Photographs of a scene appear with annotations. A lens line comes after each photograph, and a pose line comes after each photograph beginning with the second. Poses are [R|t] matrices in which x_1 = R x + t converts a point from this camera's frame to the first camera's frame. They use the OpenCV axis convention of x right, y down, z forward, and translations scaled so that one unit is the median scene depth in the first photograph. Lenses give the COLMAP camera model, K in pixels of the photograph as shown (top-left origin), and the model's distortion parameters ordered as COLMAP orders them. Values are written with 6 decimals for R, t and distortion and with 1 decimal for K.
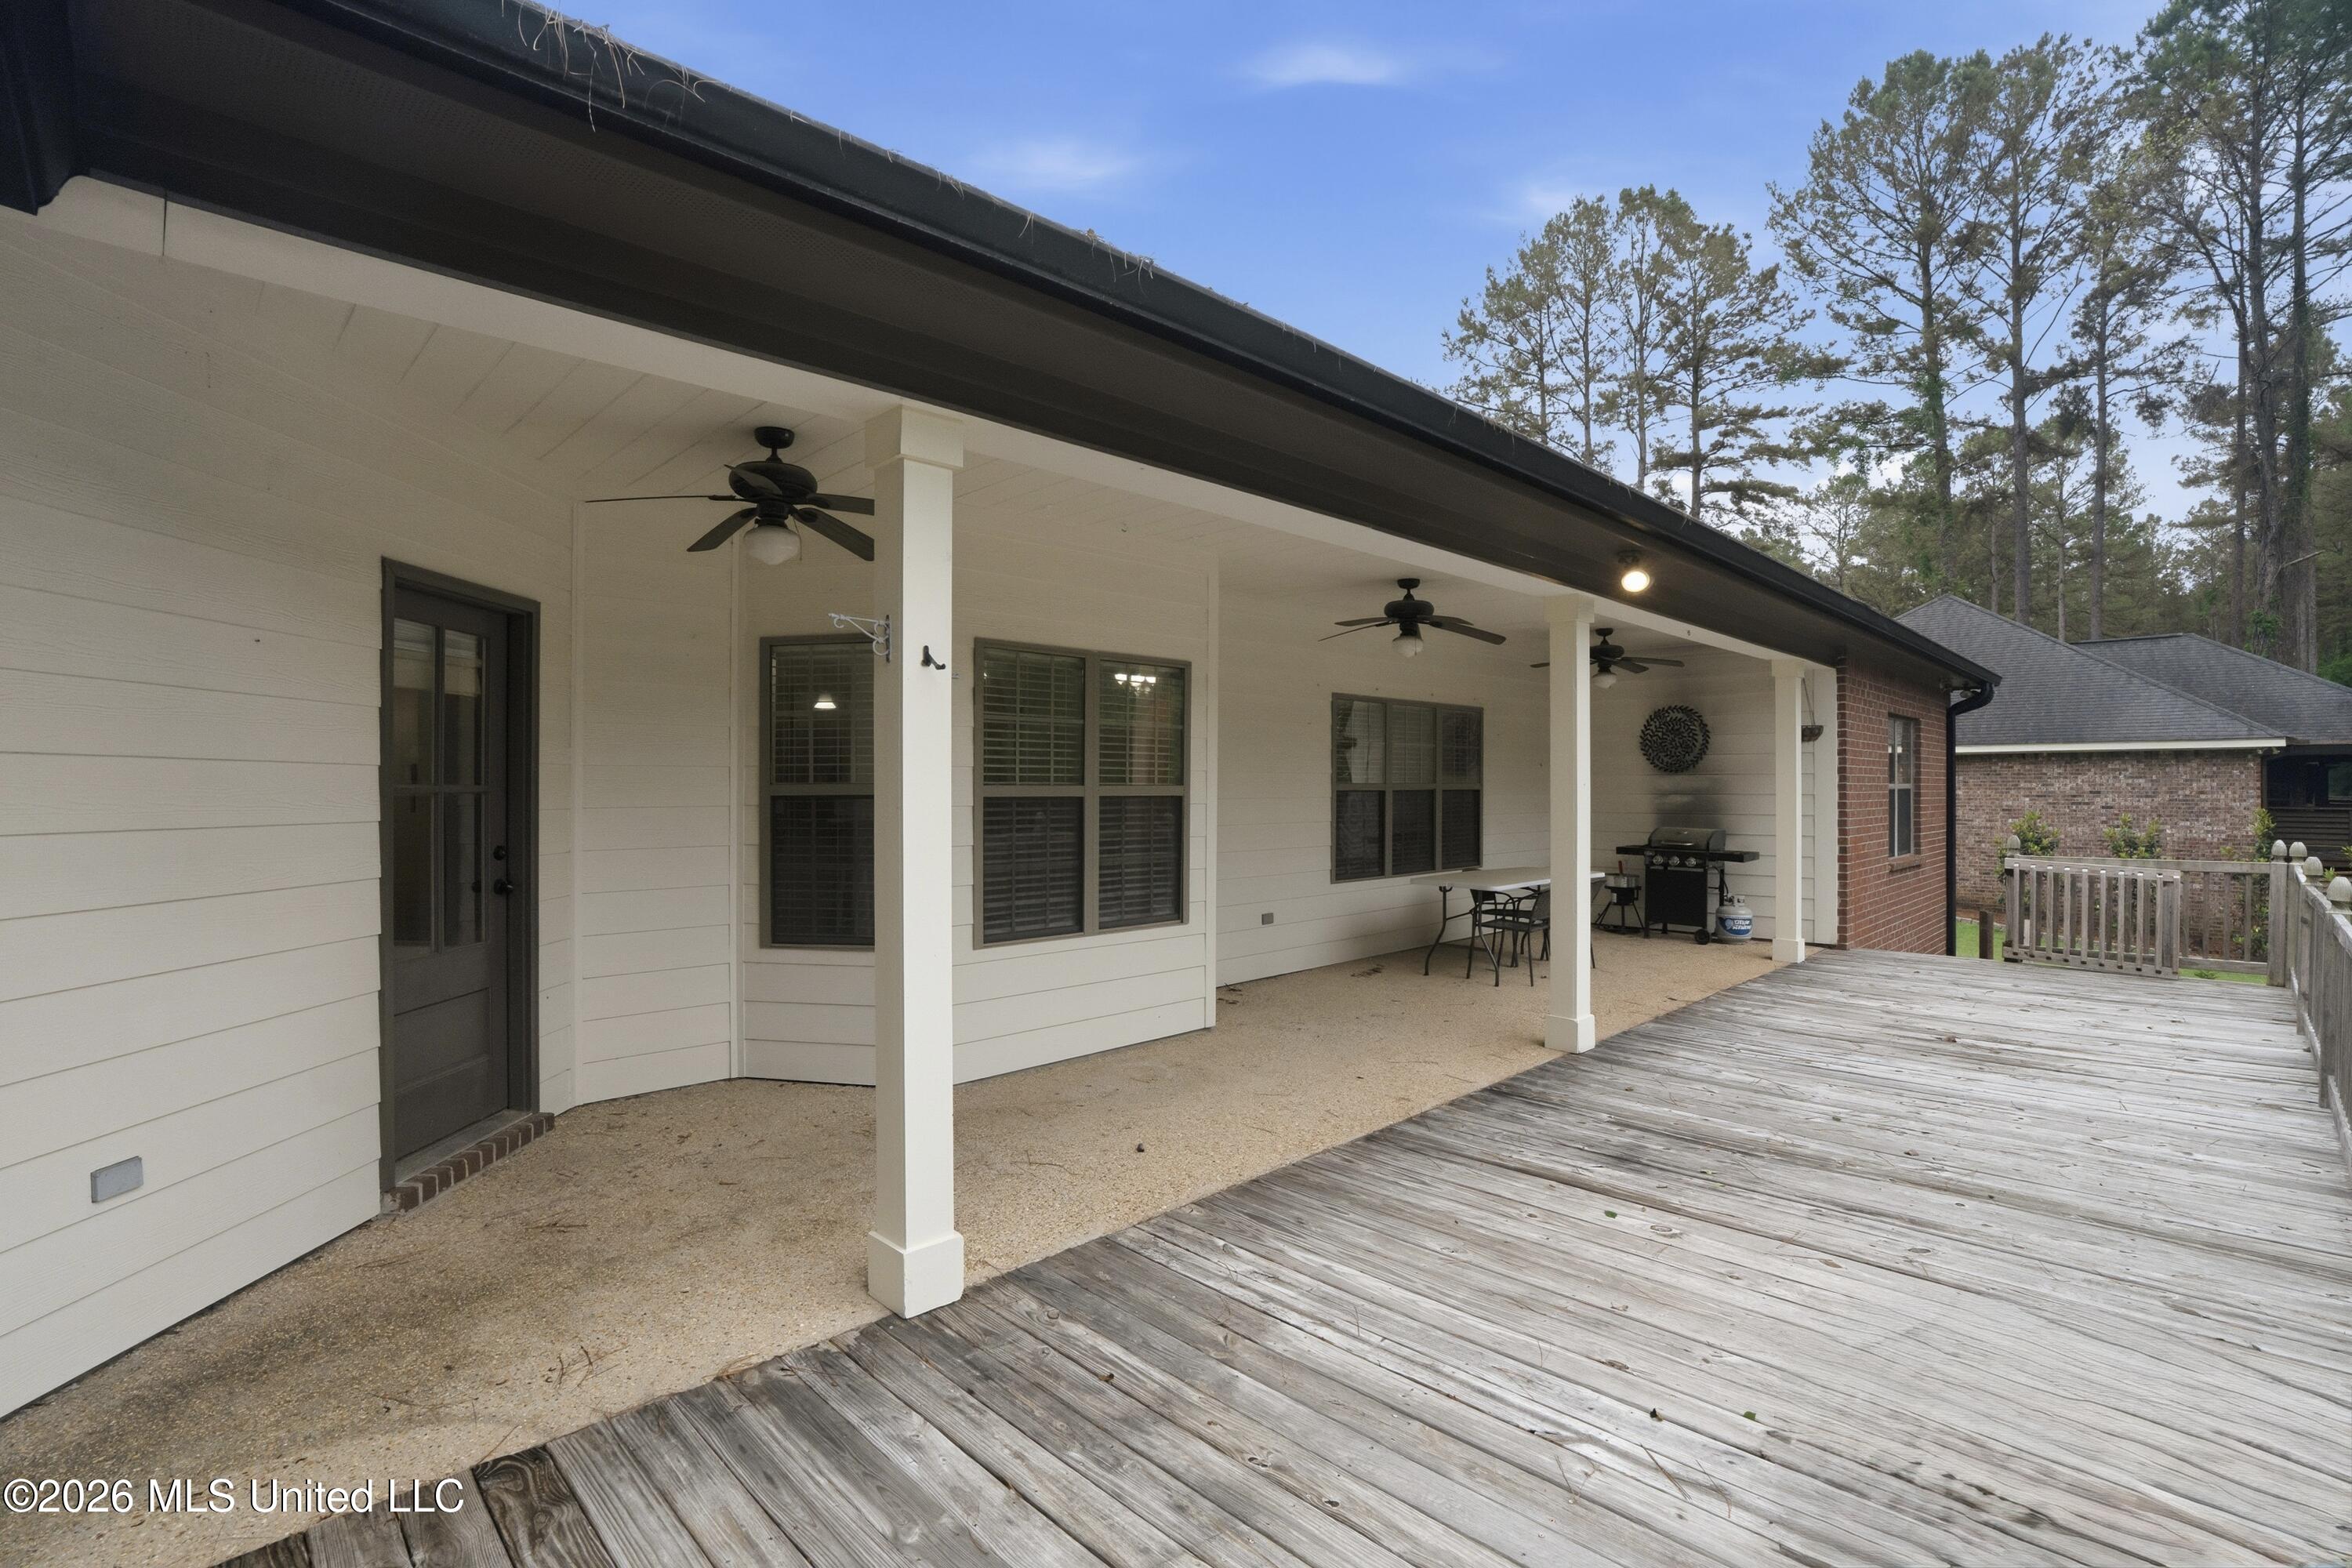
lens RADIAL K [[1100.8, 0, 1170.6], [0, 1100.8, 784.0], [0, 0, 1]] dist [-0.032615, 0.001476]
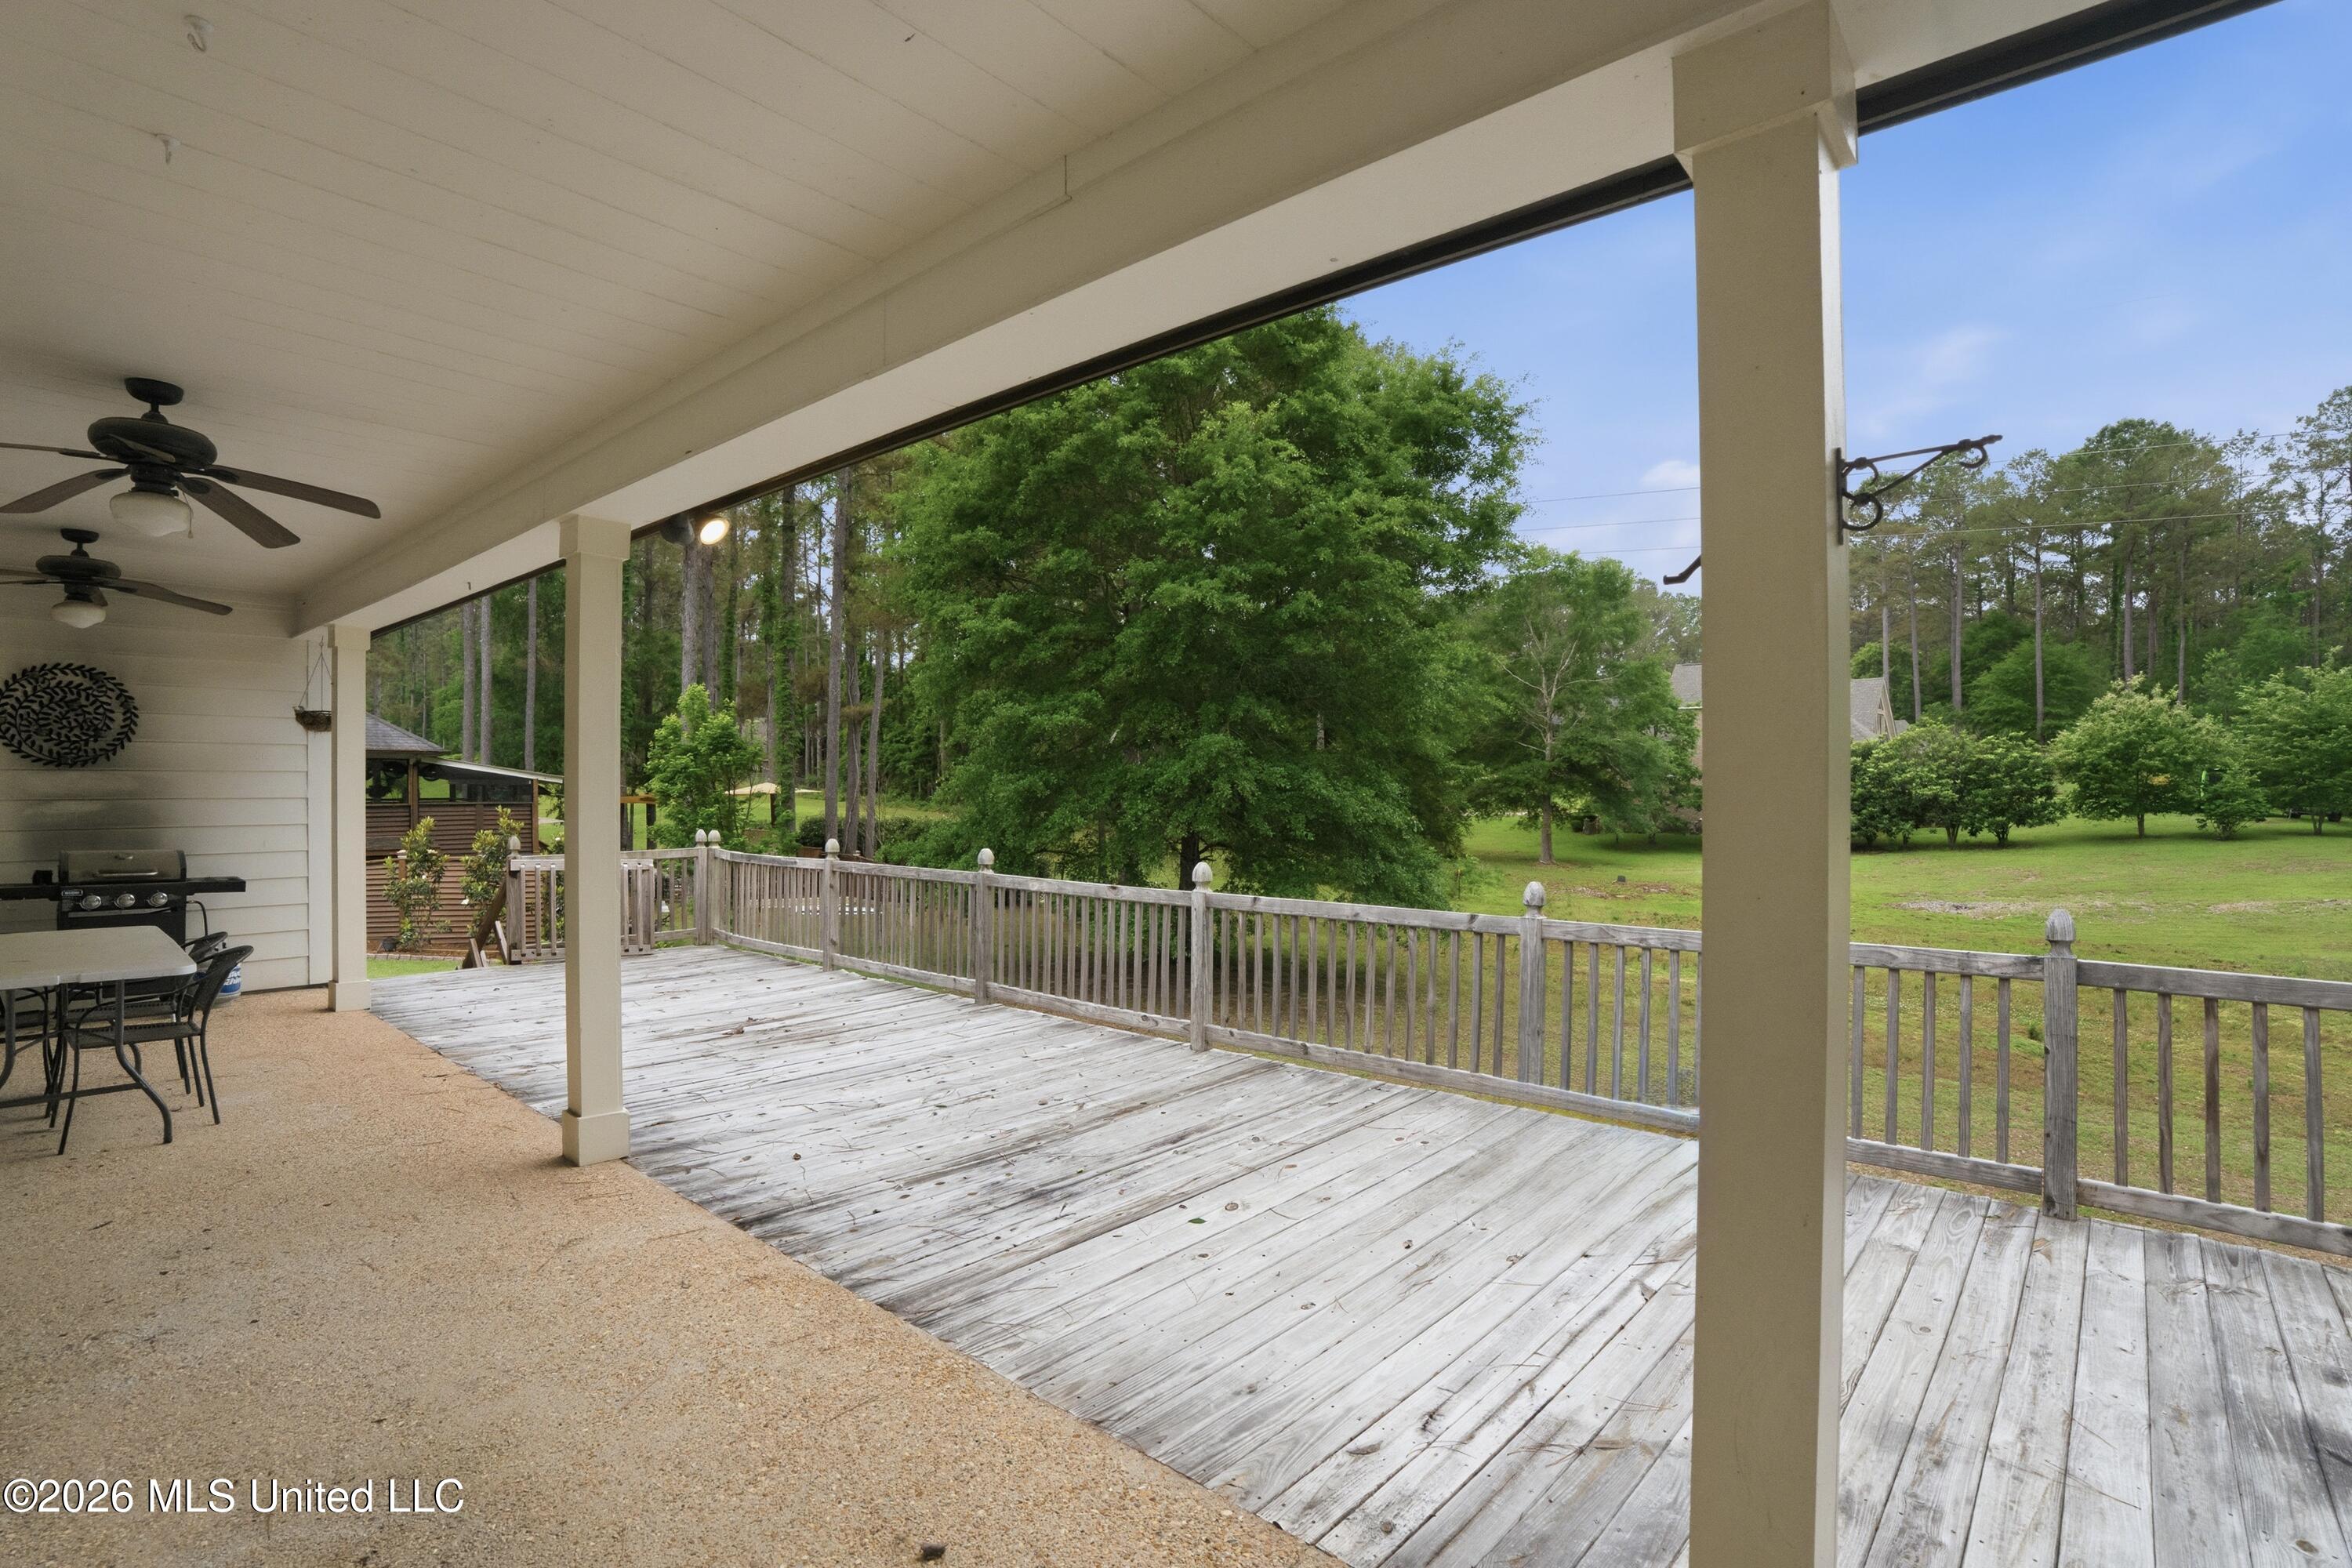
lens RADIAL K [[1100.8, 0, 1170.6], [0, 1100.8, 784.0], [0, 0, 1]] dist [-0.032615, 0.001476]
pose [[-0.060493, 0.001893, 0.998167, -0.501007], [-0.004190, 0.999989, -0.002150, -0.003171], [-0.998160, -0.004313, -0.060484, 0.910131]]
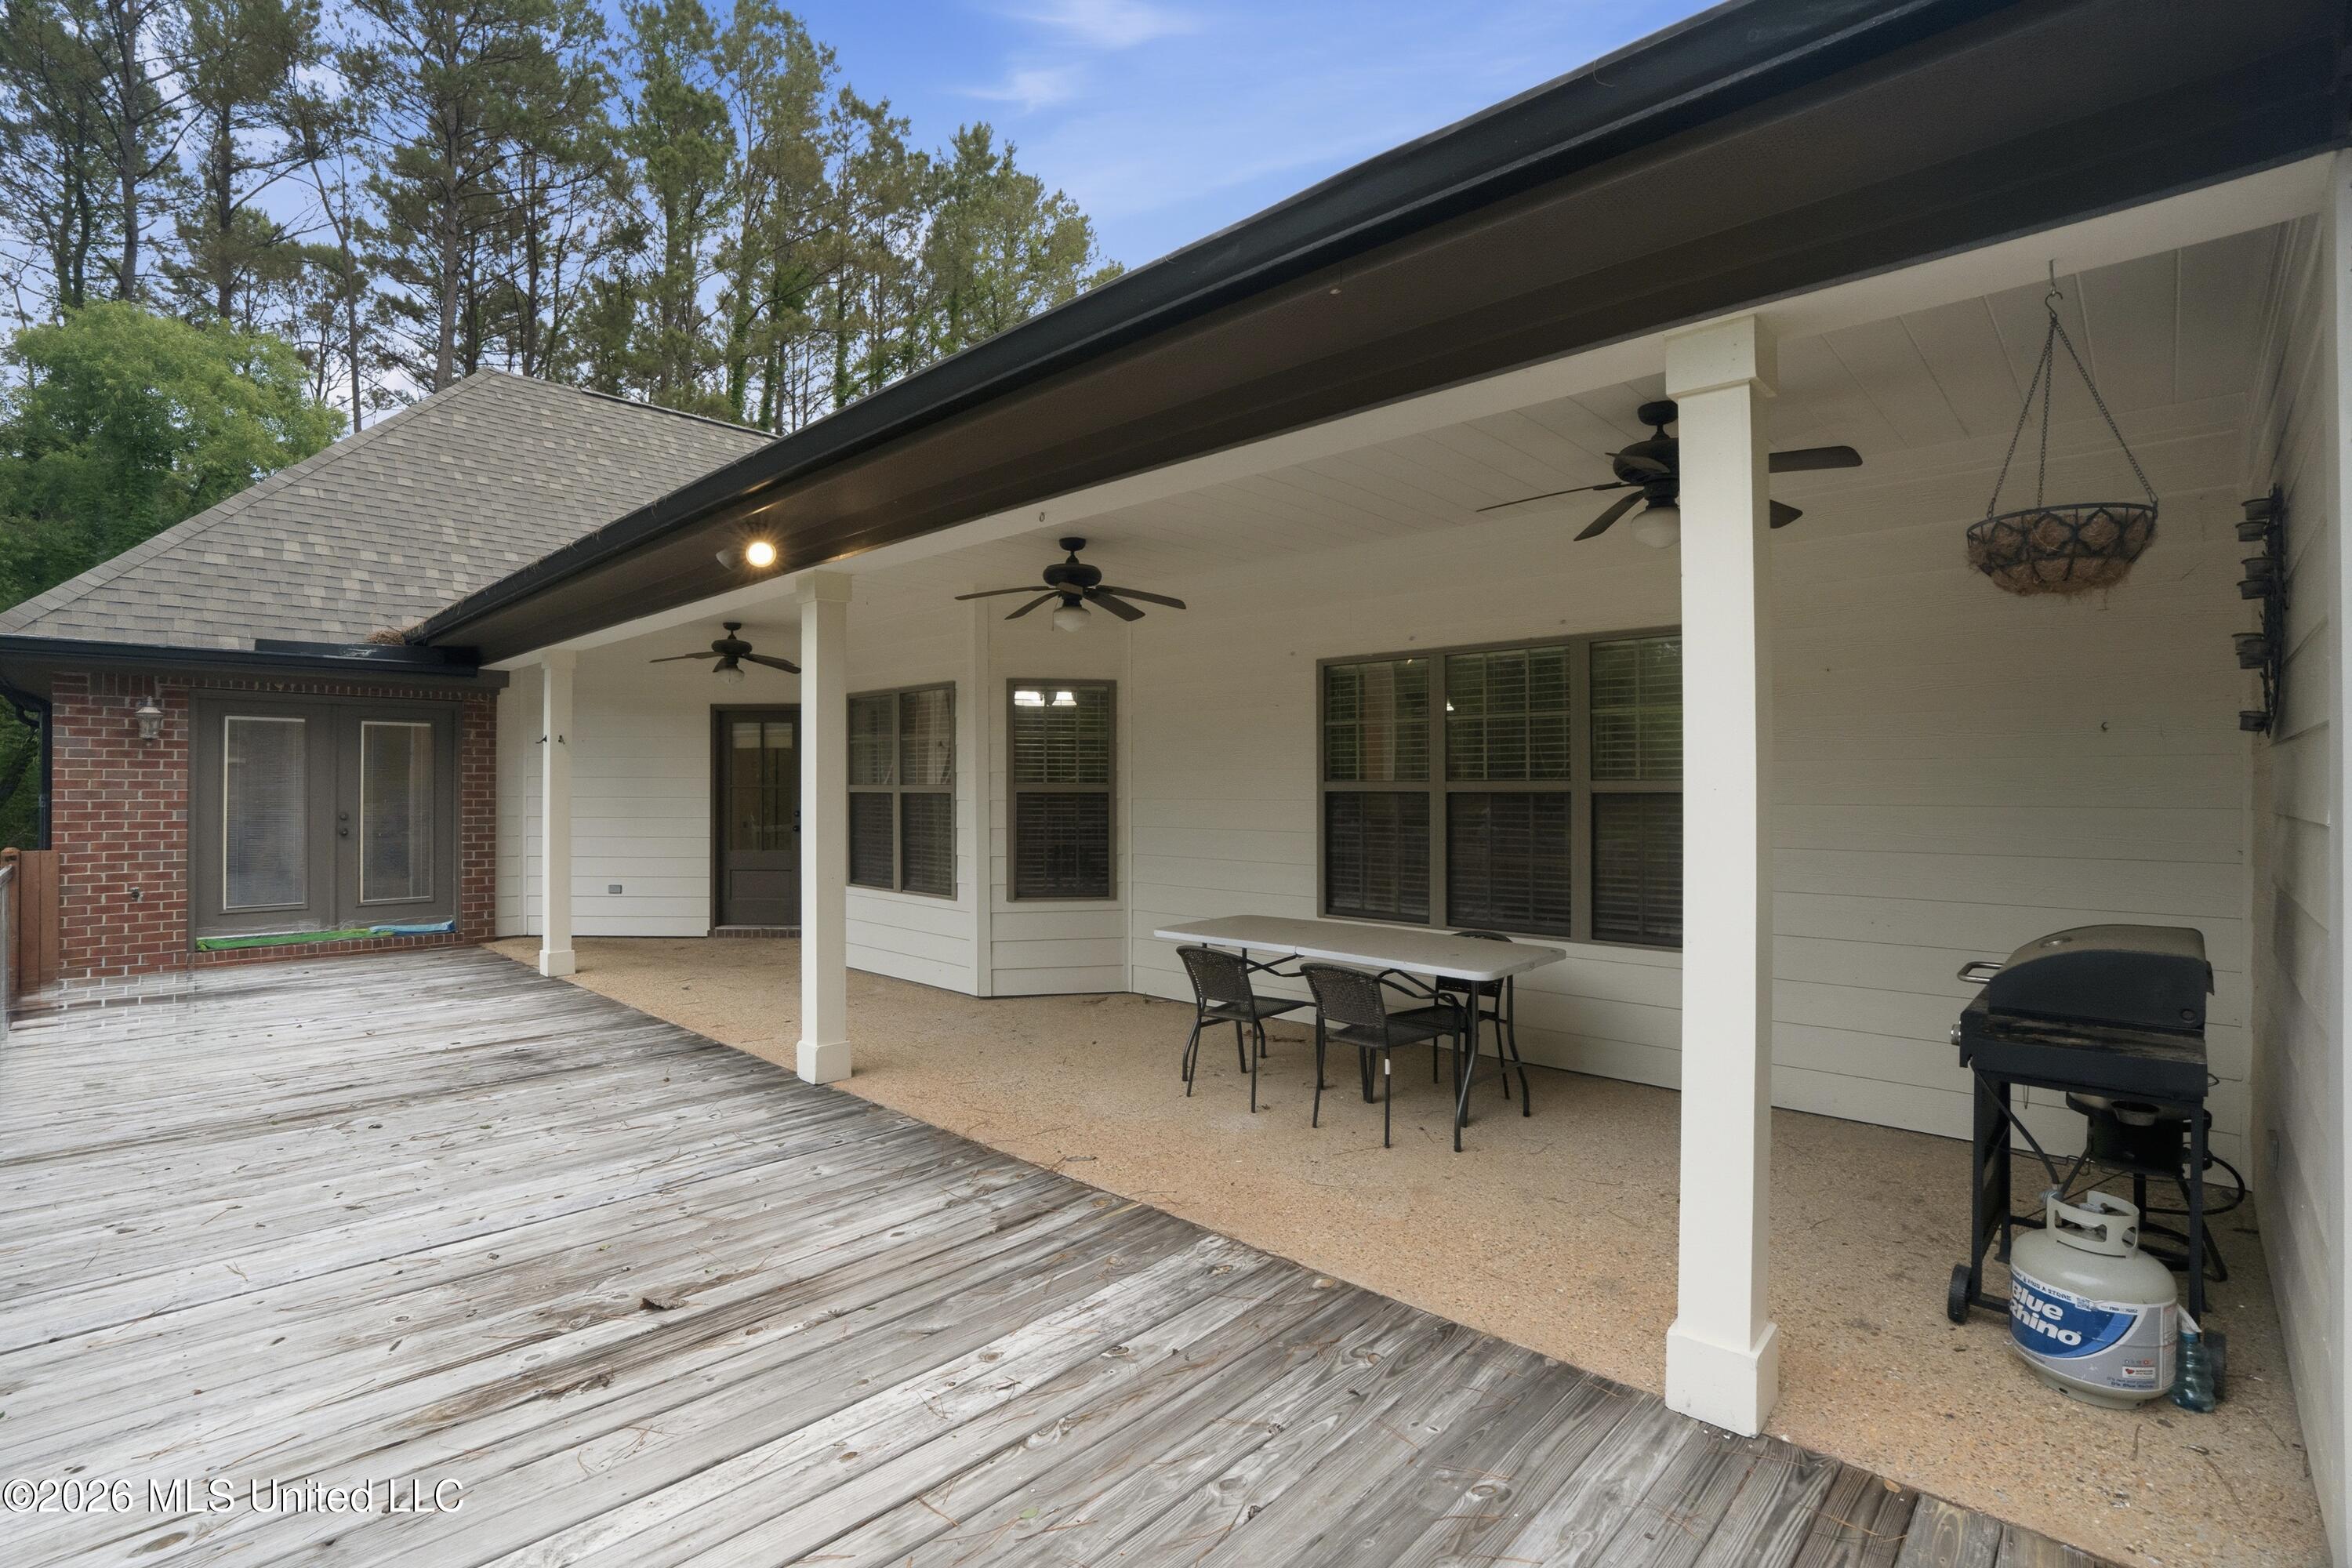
lens RADIAL K [[1100.8, 0, 1170.6], [0, 1100.8, 784.0], [0, 0, 1]] dist [-0.032615, 0.001476]
pose [[0.019161, 0.001911, -0.999815, 1.728233], [0.002667, 0.999995, 0.001962, -0.000305], [0.999813, -0.002704, 0.019156, 1.726545]]
